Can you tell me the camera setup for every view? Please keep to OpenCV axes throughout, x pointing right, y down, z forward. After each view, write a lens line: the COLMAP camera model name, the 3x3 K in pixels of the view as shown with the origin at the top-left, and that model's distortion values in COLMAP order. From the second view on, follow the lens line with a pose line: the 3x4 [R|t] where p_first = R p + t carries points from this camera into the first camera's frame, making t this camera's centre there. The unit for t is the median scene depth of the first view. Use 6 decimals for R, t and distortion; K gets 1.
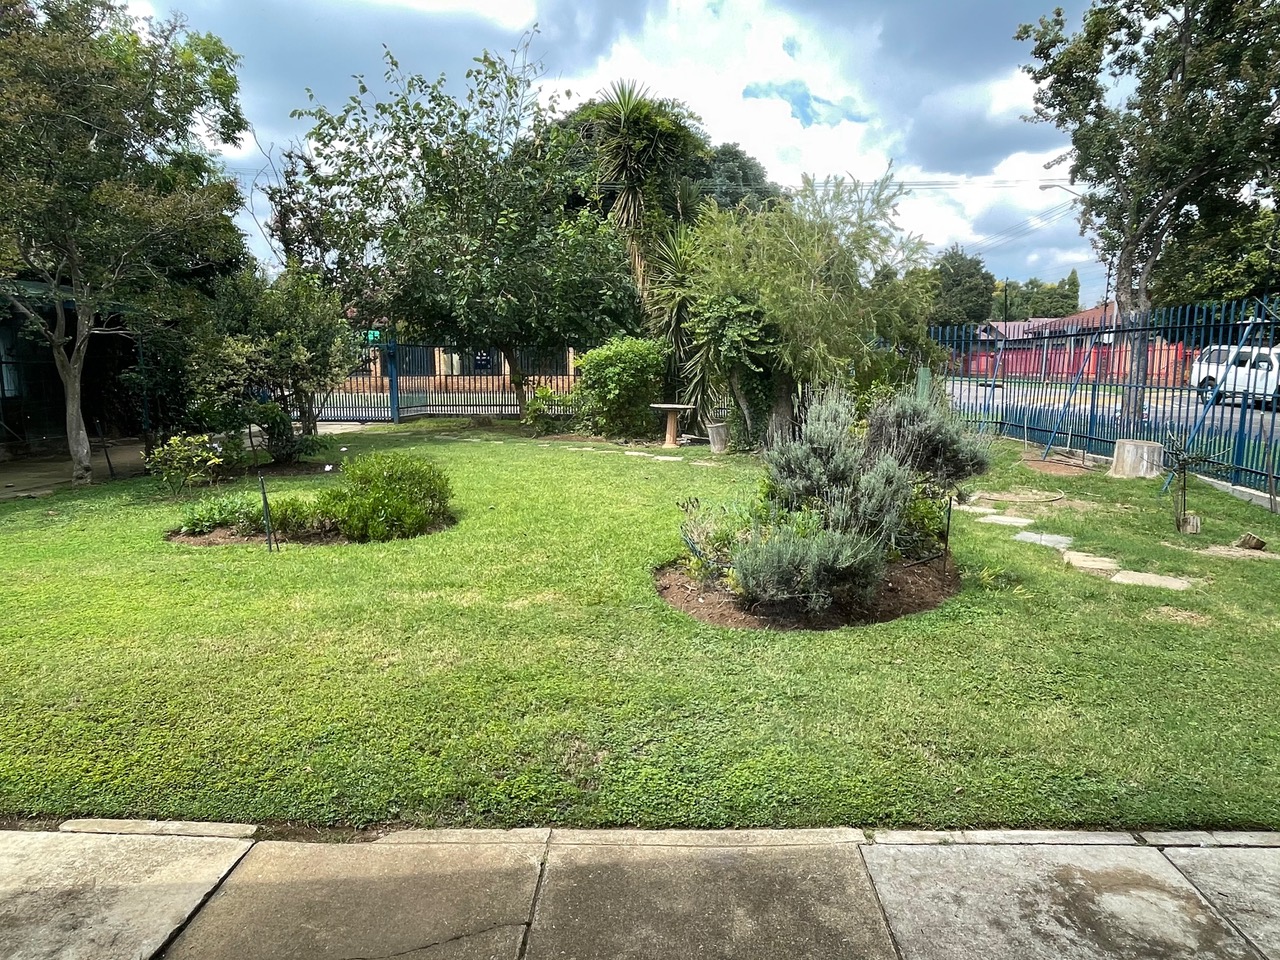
lens RADIAL K [[805.6, 0, 639.6], [0, 805.6, 473.6], [0, 0, 1]] dist [0.004979, -0.013321]
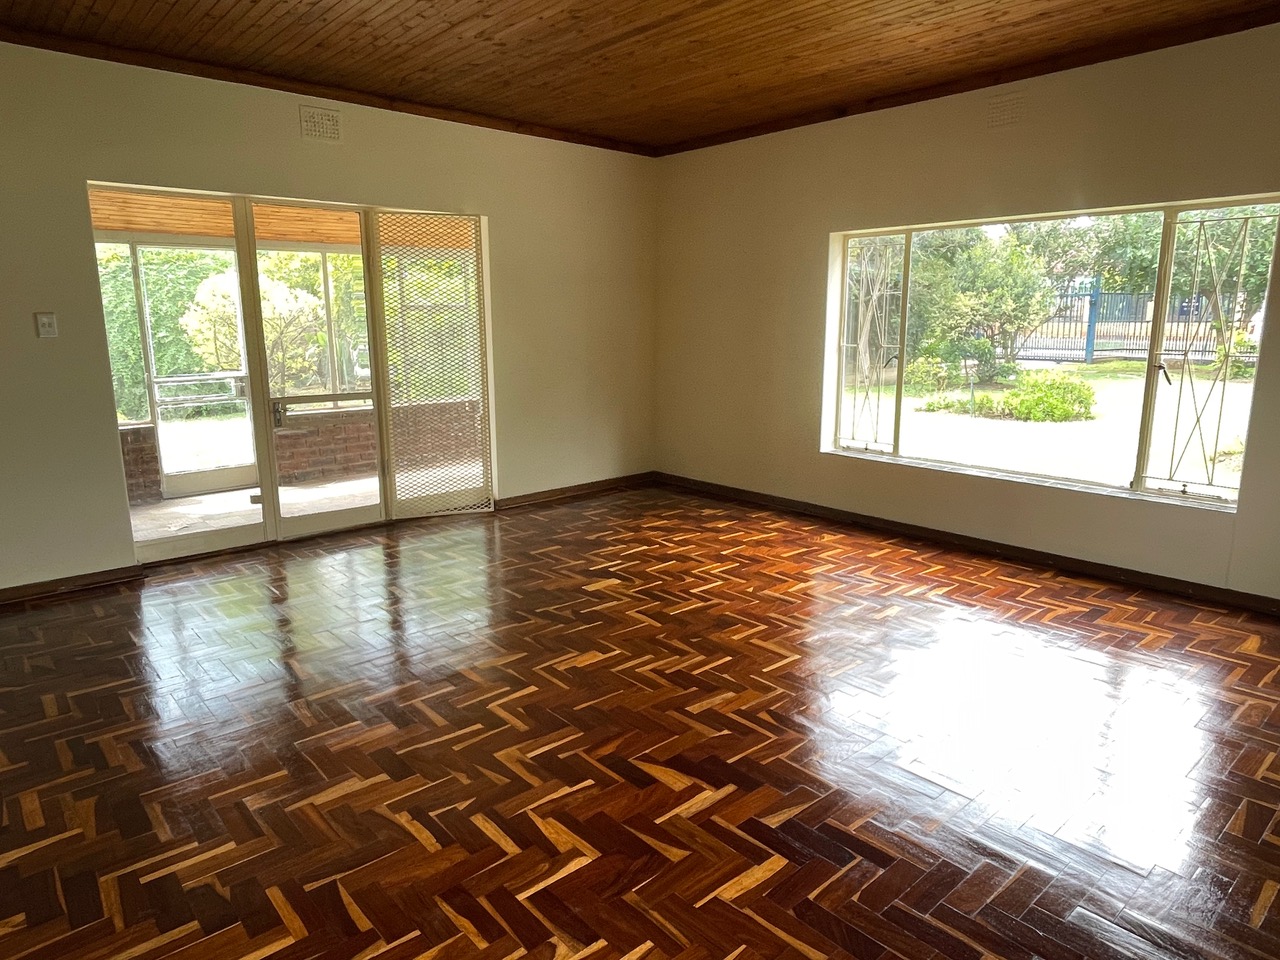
lens RADIAL K [[805.6, 0, 640.6], [0, 805.6, 474.9], [0, 0, 1]] dist [0.004979, -0.013321]
pose [[0.677231, 0.139870, -0.722353, 0.204178], [-0.092129, 0.990158, 0.105352, 0.057216], [0.729980, -0.004798, 0.683452, -0.436295]]
